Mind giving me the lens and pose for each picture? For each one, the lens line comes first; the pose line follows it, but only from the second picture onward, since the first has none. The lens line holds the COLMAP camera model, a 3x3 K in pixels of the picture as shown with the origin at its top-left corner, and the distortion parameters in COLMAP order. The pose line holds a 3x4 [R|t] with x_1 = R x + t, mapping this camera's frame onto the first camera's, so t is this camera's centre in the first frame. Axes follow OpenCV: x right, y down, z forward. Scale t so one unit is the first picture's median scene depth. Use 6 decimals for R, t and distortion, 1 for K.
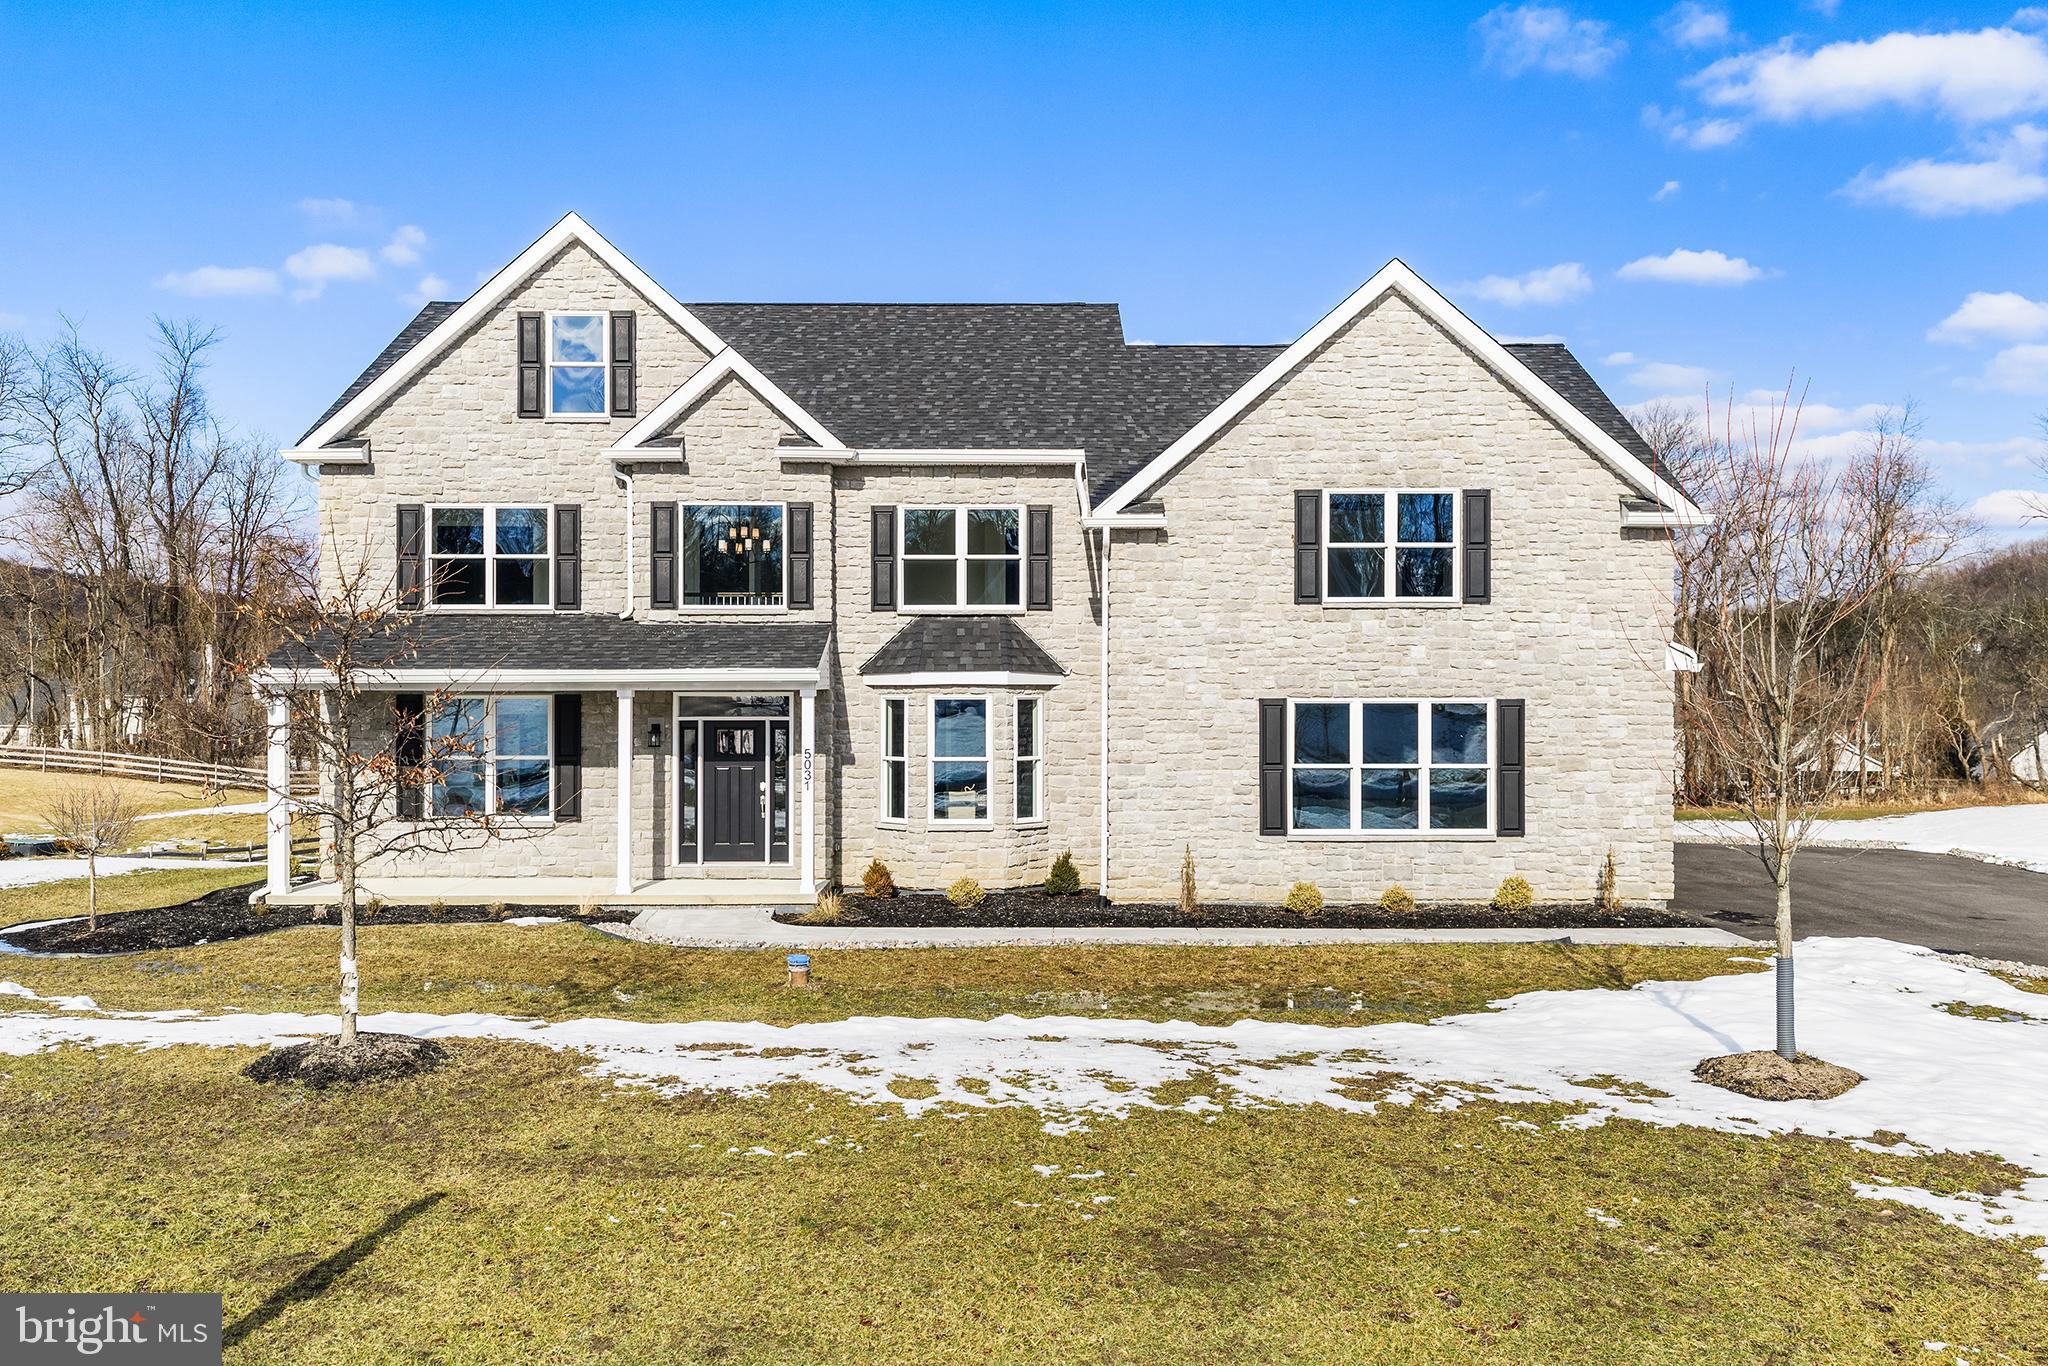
lens RADIAL K [[1730.3, 0, 1024.0], [0, 1730.3, 683.0], [0, 0, 1]] dist [0.027310, -0.006585]
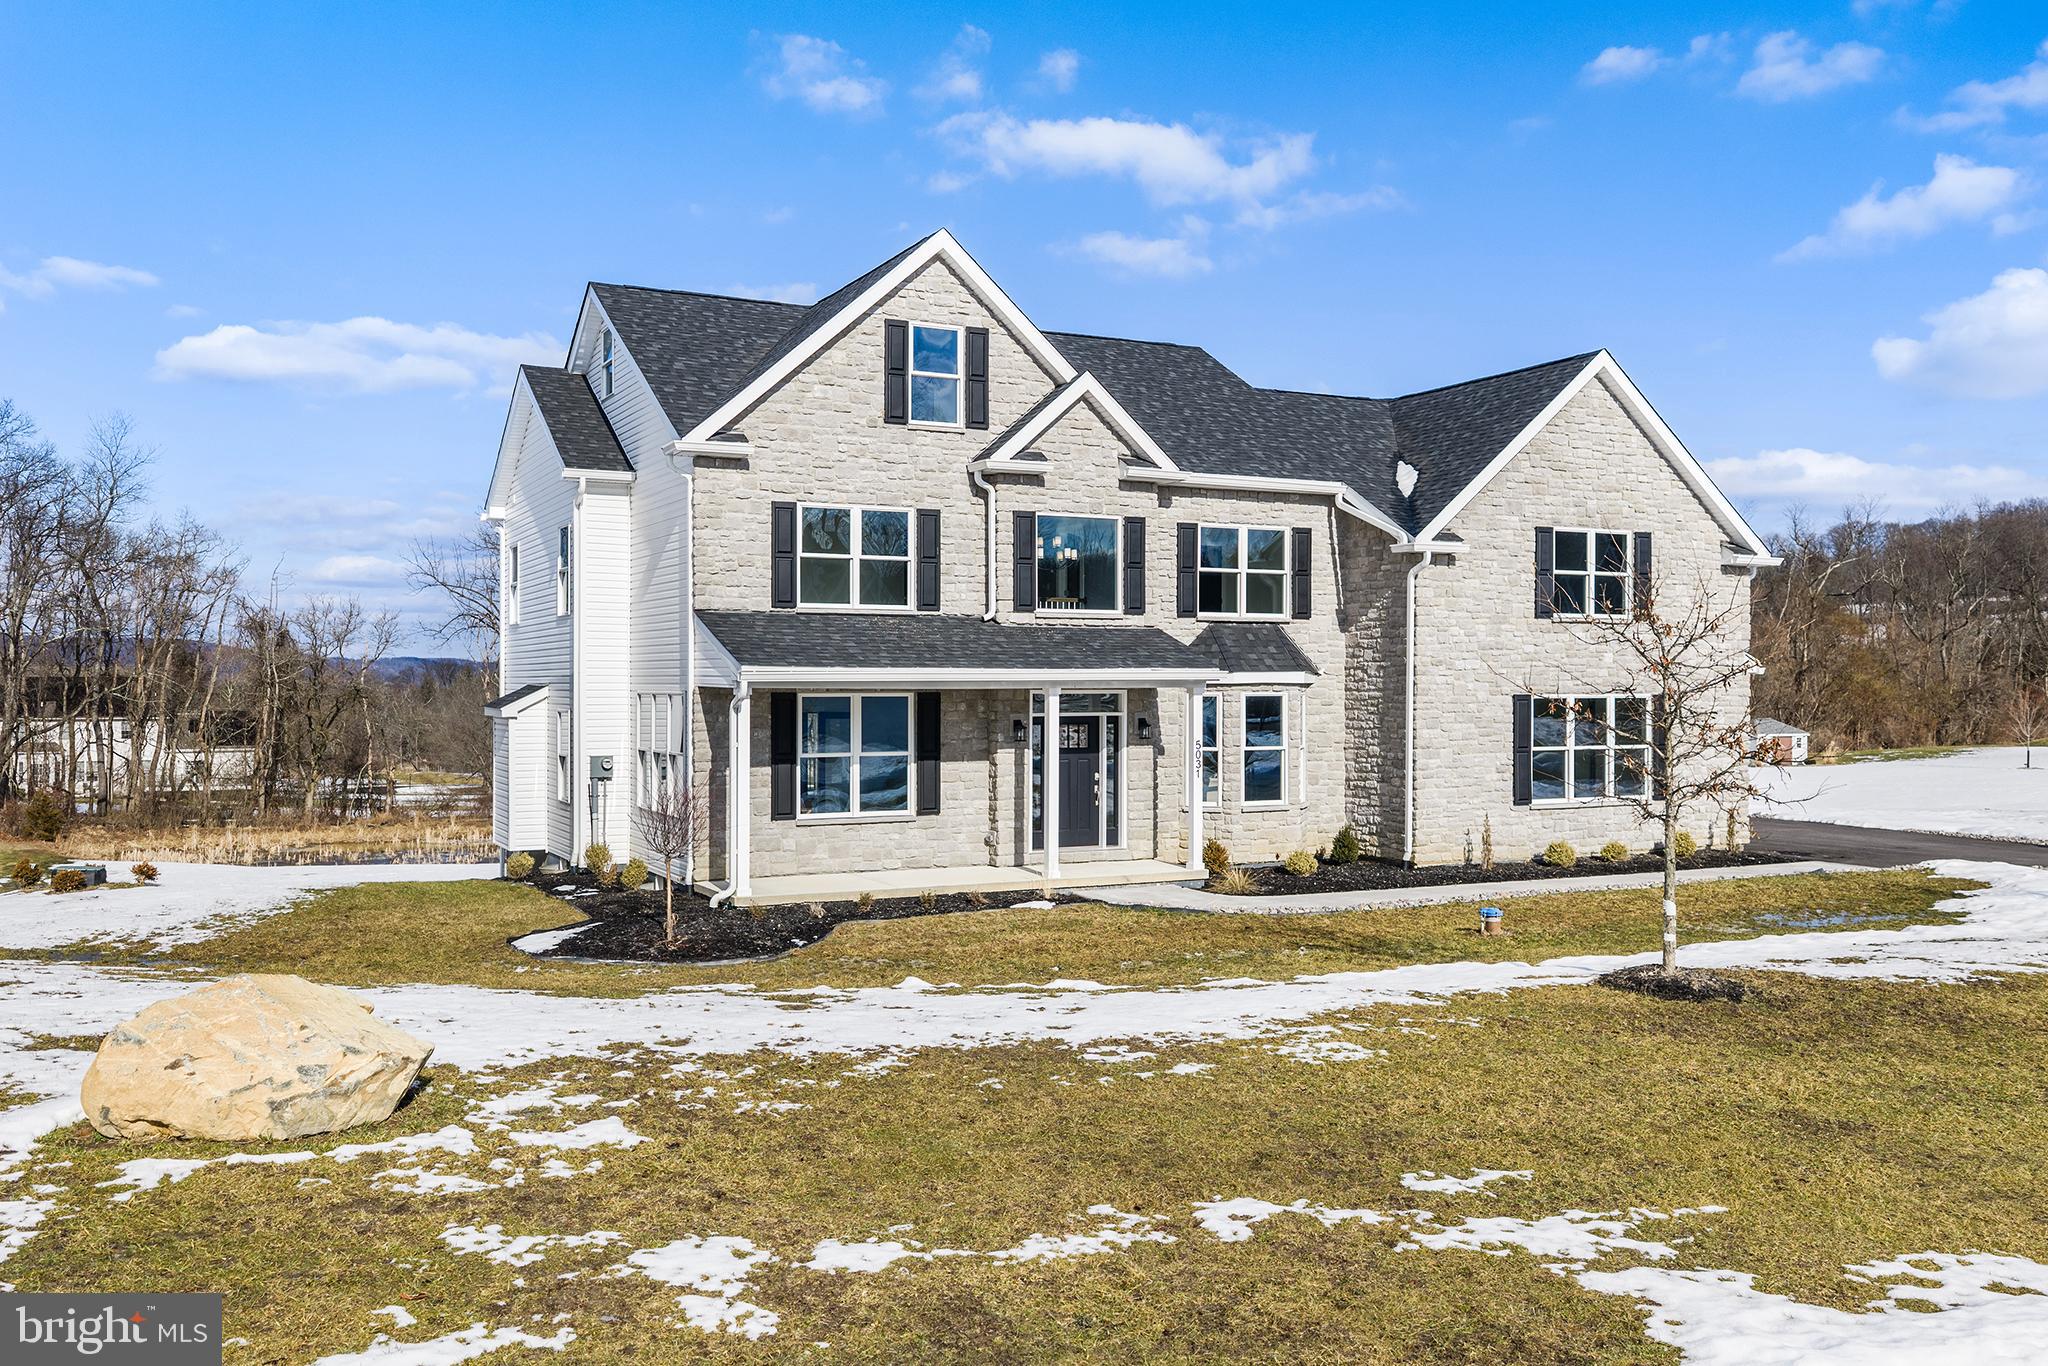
lens RADIAL K [[1730.3, 0, 1024.0], [0, 1730.3, 683.0], [0, 0, 1]] dist [0.027310, -0.006585]
pose [[0.892803, 0.000734, 0.450447, -0.681086], [-0.000854, 1.000000, 0.000063, 0.000899], [-0.450447, -0.000441, 0.892803, 0.049871]]
